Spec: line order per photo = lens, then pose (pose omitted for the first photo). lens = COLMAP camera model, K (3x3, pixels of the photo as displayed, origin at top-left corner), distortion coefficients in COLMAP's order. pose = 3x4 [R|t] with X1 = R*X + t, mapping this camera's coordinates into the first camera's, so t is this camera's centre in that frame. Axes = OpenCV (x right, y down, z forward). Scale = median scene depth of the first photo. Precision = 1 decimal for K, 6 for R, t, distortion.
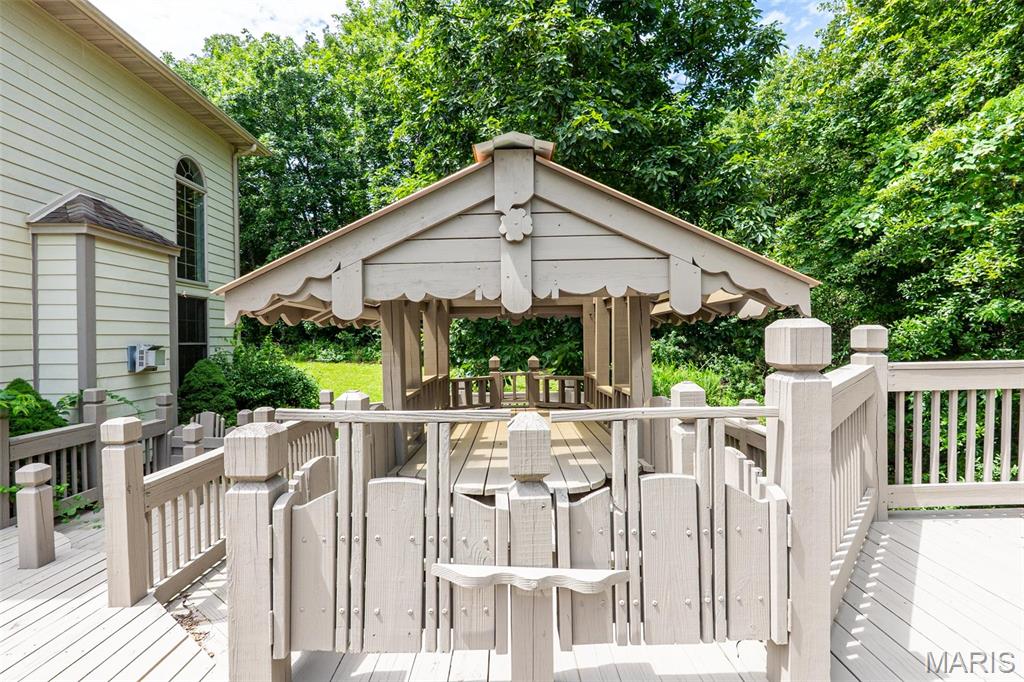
lens RADIAL K [[470.4, 0, 508.9], [0, 470.4, 340.8], [0, 0, 1]] dist [-0.019743, 0.002098]
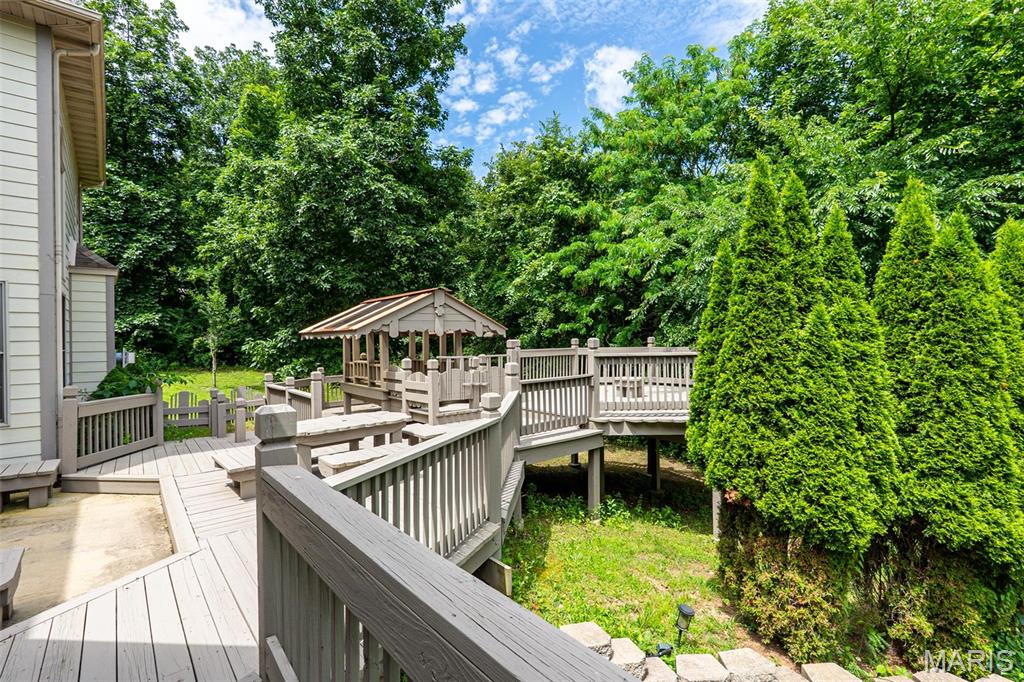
lens RADIAL K [[470.4, 0, 511.8], [0, 470.4, 343.7], [0, 0, 1]] dist [-0.019743, 0.002098]
pose [[0.766612, -0.002209, 0.642107, -0.819444], [0.008135, 0.999947, -0.006272, 0.010702], [-0.642059, 0.010032, 0.766590, -0.913480]]
